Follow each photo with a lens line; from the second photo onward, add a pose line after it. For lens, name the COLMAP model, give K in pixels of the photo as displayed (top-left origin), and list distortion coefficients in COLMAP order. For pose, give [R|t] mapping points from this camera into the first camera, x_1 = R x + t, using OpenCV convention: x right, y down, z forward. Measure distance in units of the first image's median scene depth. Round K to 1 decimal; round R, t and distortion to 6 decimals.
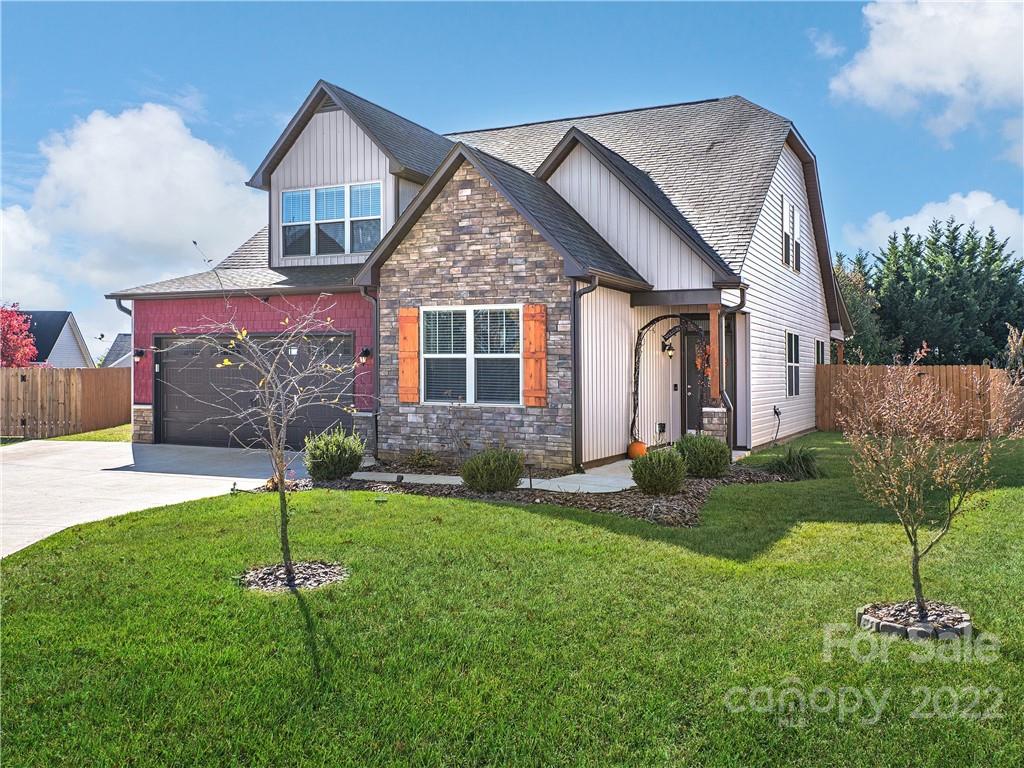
lens RADIAL K [[962.7, 0, 513.1], [0, 962.7, 375.9], [0, 0, 1]] dist [0.002573, 0.007462]
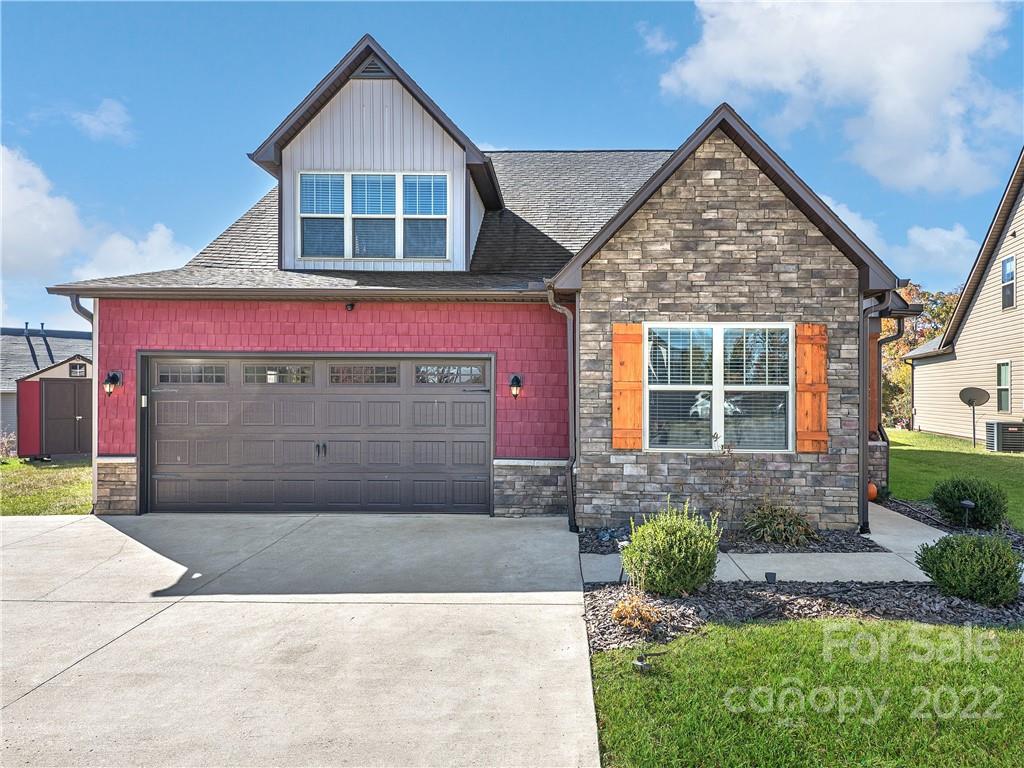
lens RADIAL K [[693.5, 0, 512.0], [0, 693.5, 393.3], [0, 0, 1]] dist [0.029000, 0.000318]
pose [[0.907215, -0.001526, 0.420664, -0.424655], [0.001961, 0.999998, -0.000603, -0.016271], [-0.420662, 0.001372, 0.907216, 0.558028]]
